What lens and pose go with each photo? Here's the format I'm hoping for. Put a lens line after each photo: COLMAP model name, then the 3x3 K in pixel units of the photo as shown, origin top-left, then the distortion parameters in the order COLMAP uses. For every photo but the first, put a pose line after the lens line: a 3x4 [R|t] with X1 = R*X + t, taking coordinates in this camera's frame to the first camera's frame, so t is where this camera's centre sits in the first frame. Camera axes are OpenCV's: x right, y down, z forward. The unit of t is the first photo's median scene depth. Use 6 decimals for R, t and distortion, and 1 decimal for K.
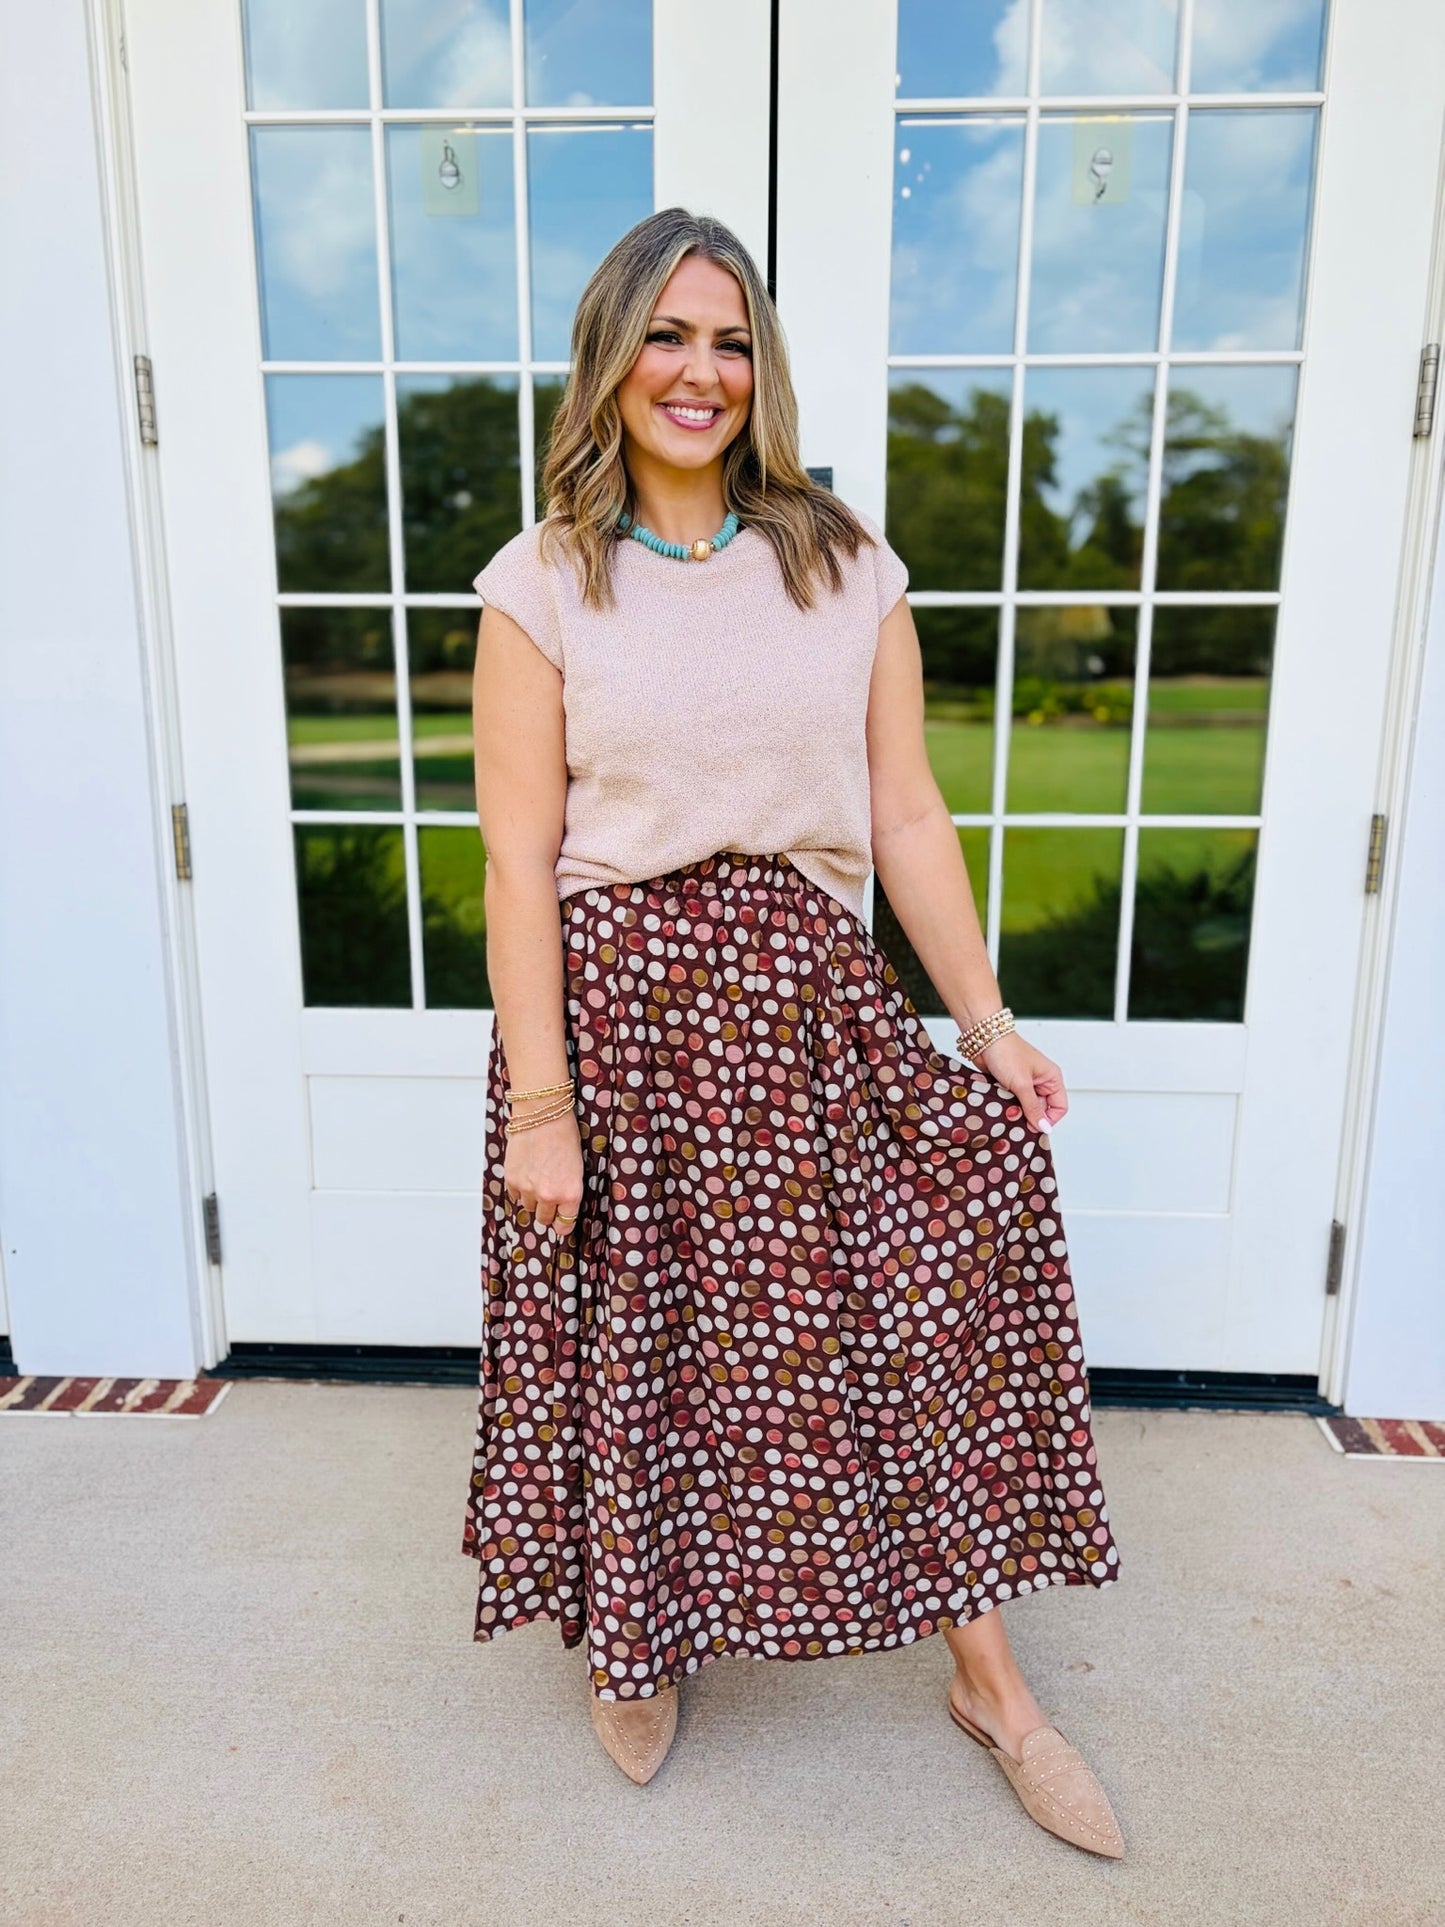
lens RADIAL K [[1441.0, 0, 722.5], [0, 1441.0, 963.5], [0, 0, 1]] dist [0.097357, -0.135156]
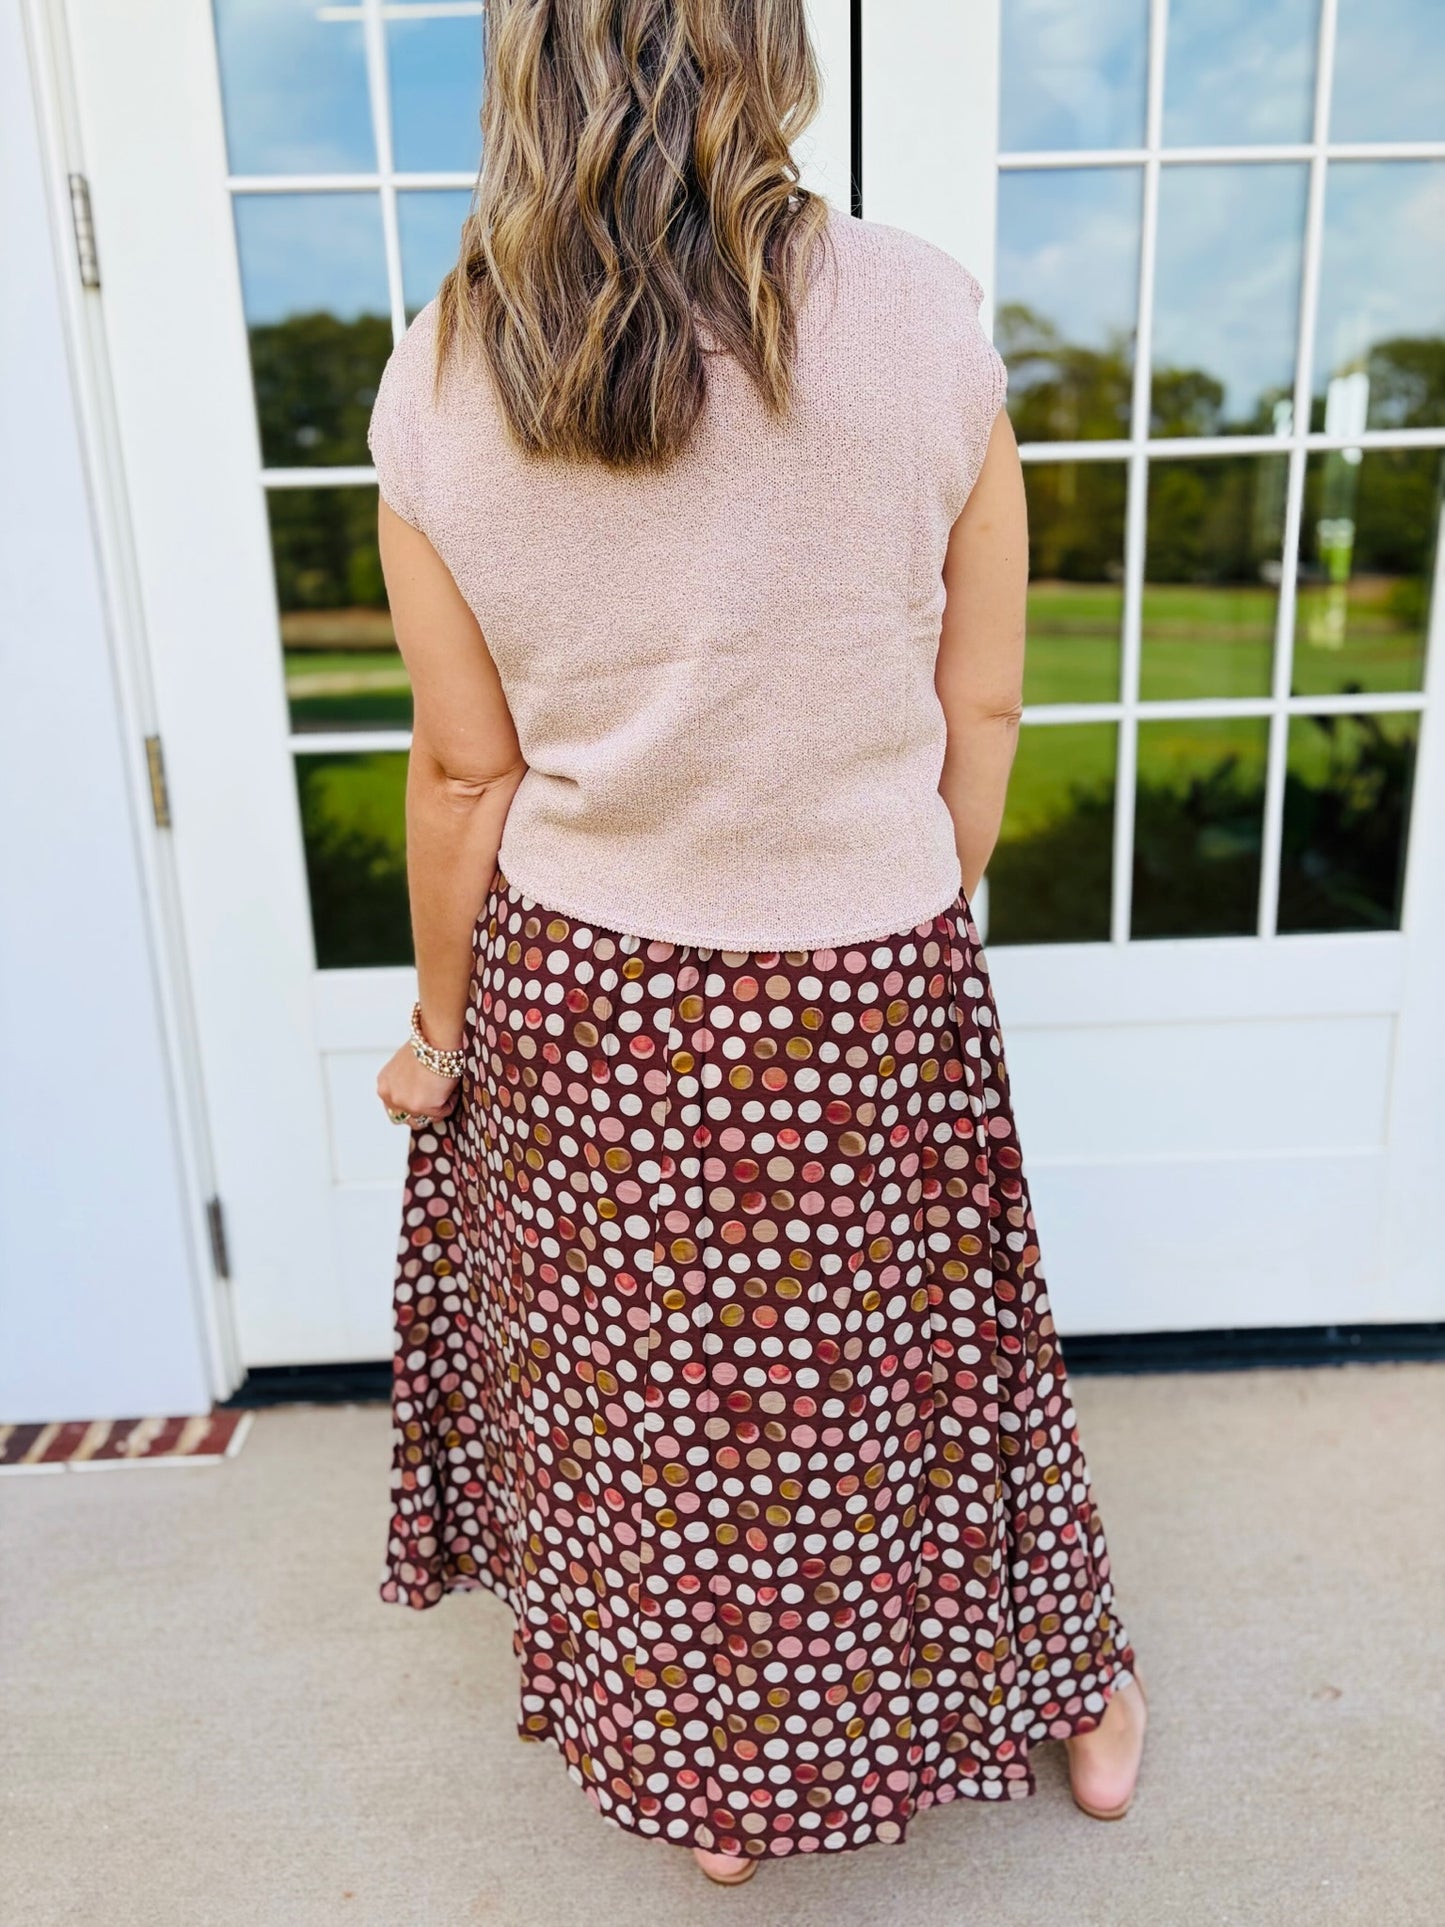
lens RADIAL K [[1441.0, 0, 722.5], [0, 1441.0, 963.5], [0, 0, 1]] dist [0.097357, -0.135156]
pose [[0.996265, -0.052806, 0.068326, -0.121811], [0.049698, 0.997685, 0.046414, -0.003113], [-0.070619, -0.042844, 0.996583, 0.158796]]
